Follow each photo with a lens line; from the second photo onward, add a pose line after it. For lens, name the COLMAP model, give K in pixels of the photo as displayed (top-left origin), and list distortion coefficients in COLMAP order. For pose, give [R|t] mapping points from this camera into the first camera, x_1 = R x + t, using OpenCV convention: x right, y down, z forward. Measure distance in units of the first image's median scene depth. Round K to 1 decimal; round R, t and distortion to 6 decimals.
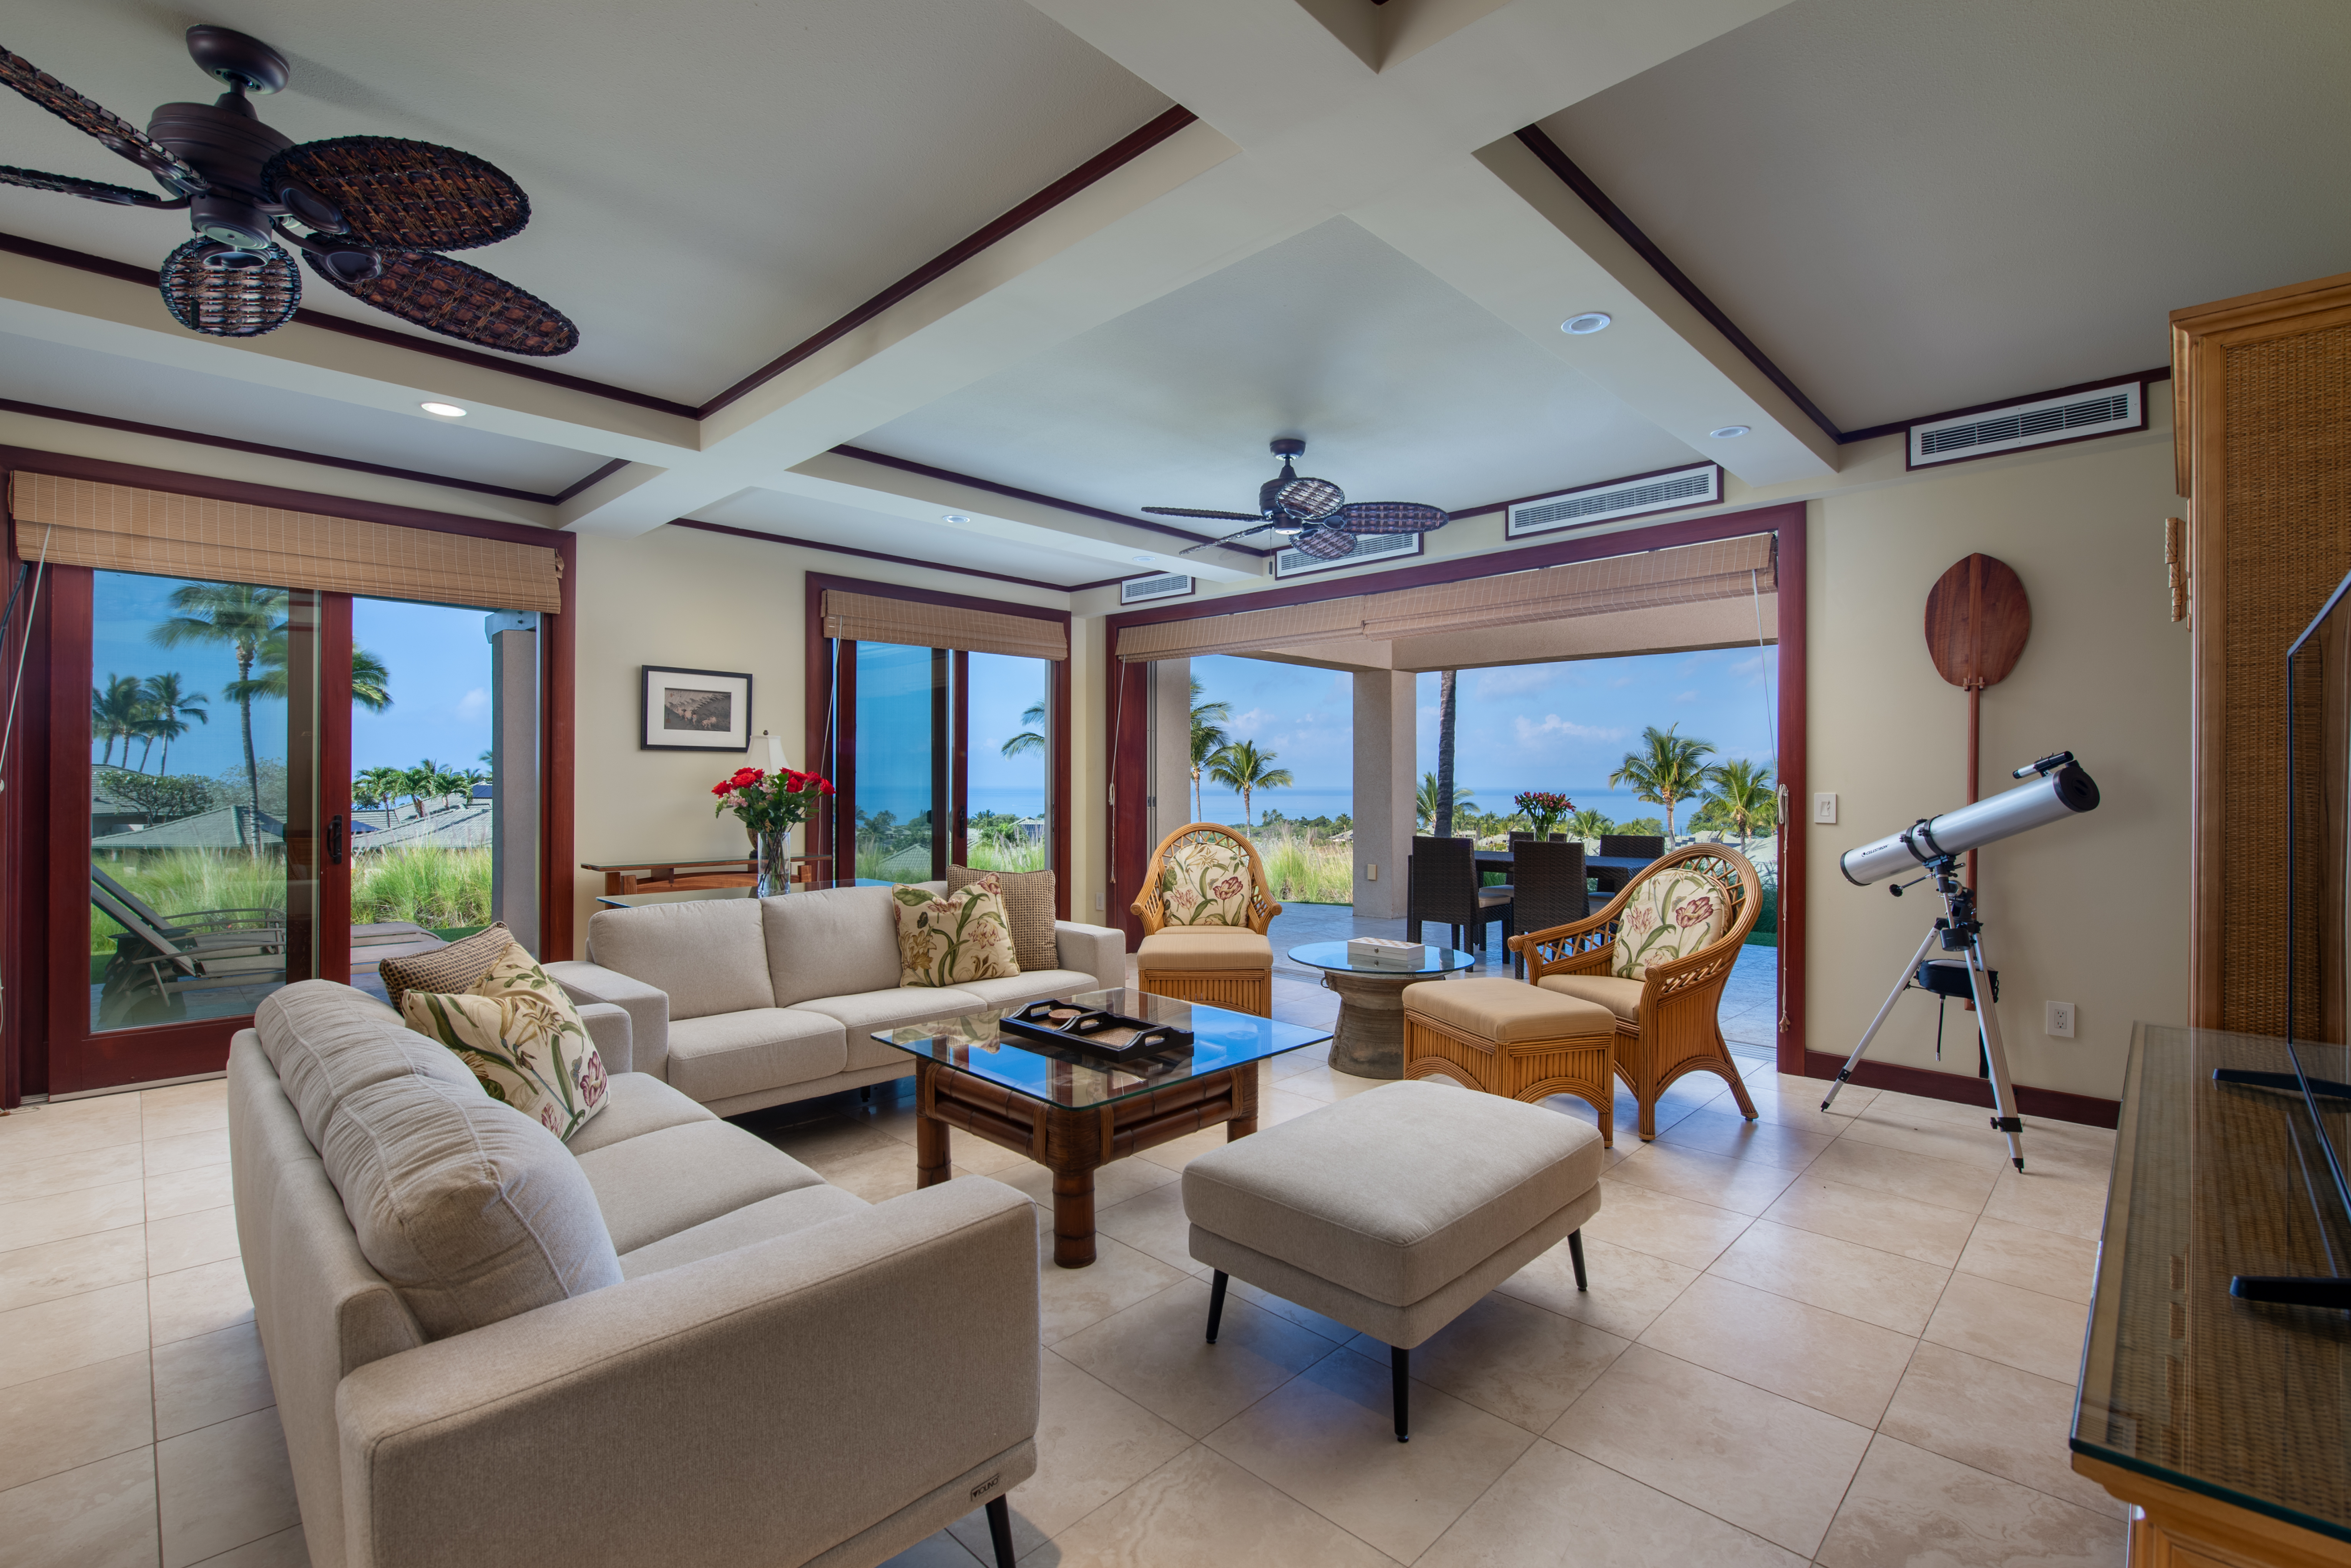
lens RADIAL K [[1040.0, 0, 1116.2], [0, 1040.0, 780.6], [0, 0, 1]] dist [-0.000385, -0.000658]
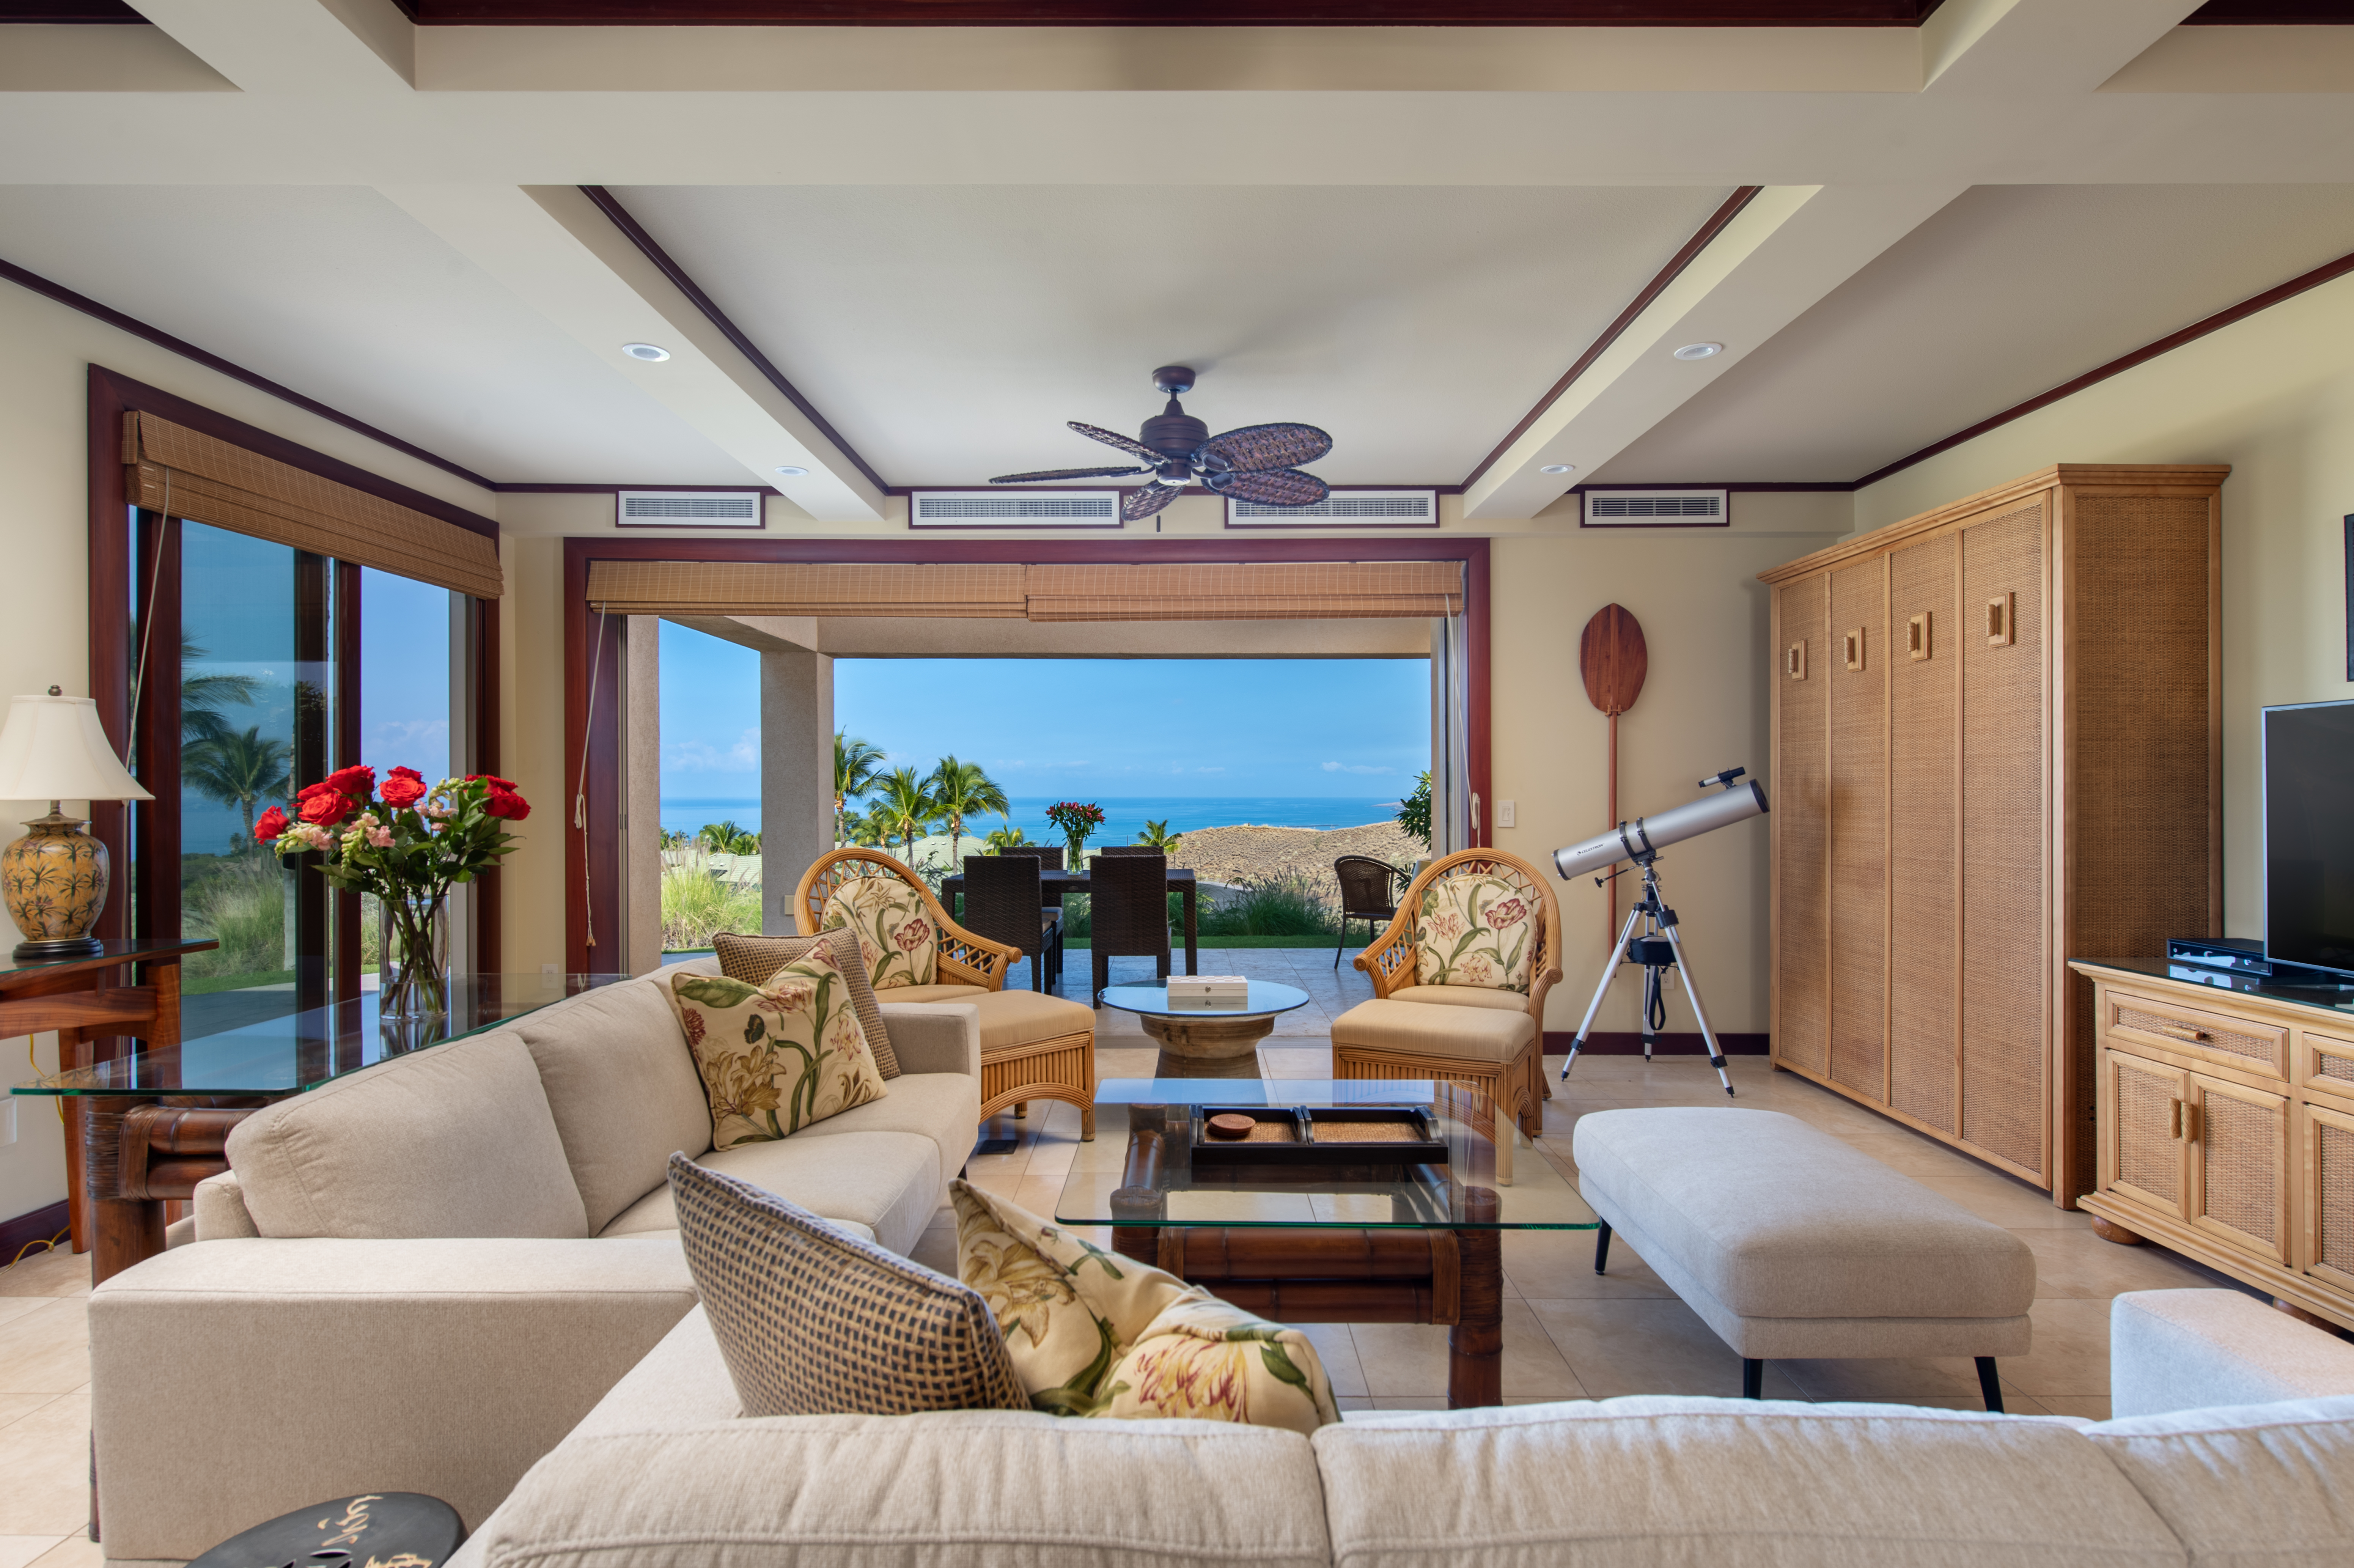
lens RADIAL K [[1207.5, 0, 1177.0], [0, 1207.5, 784.0], [0, 0, 1]] dist [-0.003303, -0.001582]
pose [[0.696673, 0.001584, 0.717388, -0.501725], [0.001326, 0.999993, -0.003496, -0.001400], [-0.717388, 0.003386, 0.696666, 0.345994]]
